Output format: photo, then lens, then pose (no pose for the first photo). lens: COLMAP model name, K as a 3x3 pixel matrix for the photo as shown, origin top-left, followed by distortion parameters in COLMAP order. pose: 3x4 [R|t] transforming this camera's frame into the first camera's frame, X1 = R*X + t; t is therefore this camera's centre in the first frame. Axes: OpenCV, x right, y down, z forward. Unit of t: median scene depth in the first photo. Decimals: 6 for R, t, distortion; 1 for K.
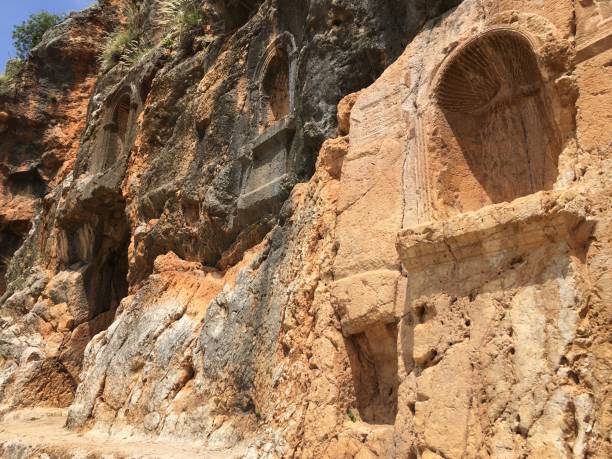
lens RADIAL K [[518.5, 0, 309.7], [0, 518.5, 232.0], [0, 0, 1]] dist [0.077279, -0.088969]
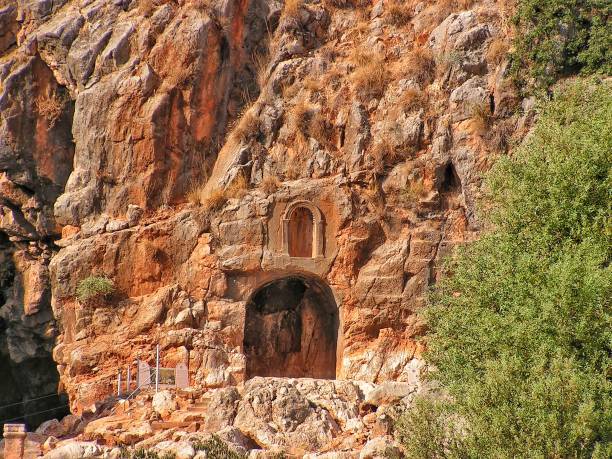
lens RADIAL K [[3210.5, 0, 306.5], [0, 3210.5, 228.1], [0, 0, 1]] dist [1.132711, 0.000000]
pose [[0.618661, 0.124172, 0.775783, -7.955298], [-0.253252, 0.966243, 0.047302, -0.663880], [-0.743722, -0.225733, 0.629224, -5.198040]]
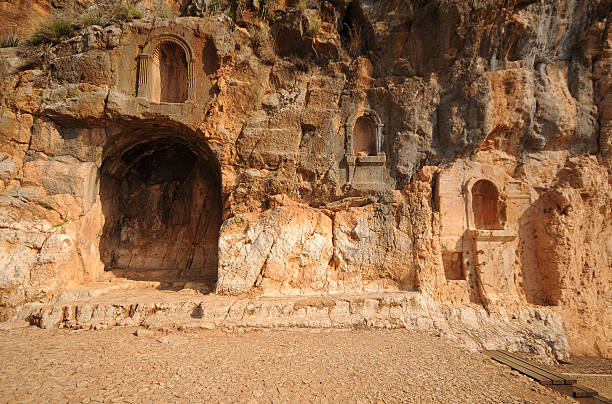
lens RADIAL K [[334.5, 0, 304.7], [0, 334.5, 207.9], [0, 0, 1]] dist [0.009442, 0.001072]
pose [[0.567320, 0.092292, 0.818309, -0.791202], [-0.241574, 0.968634, 0.058233, 0.000760], [-0.787267, -0.230719, 0.571821, 0.199030]]
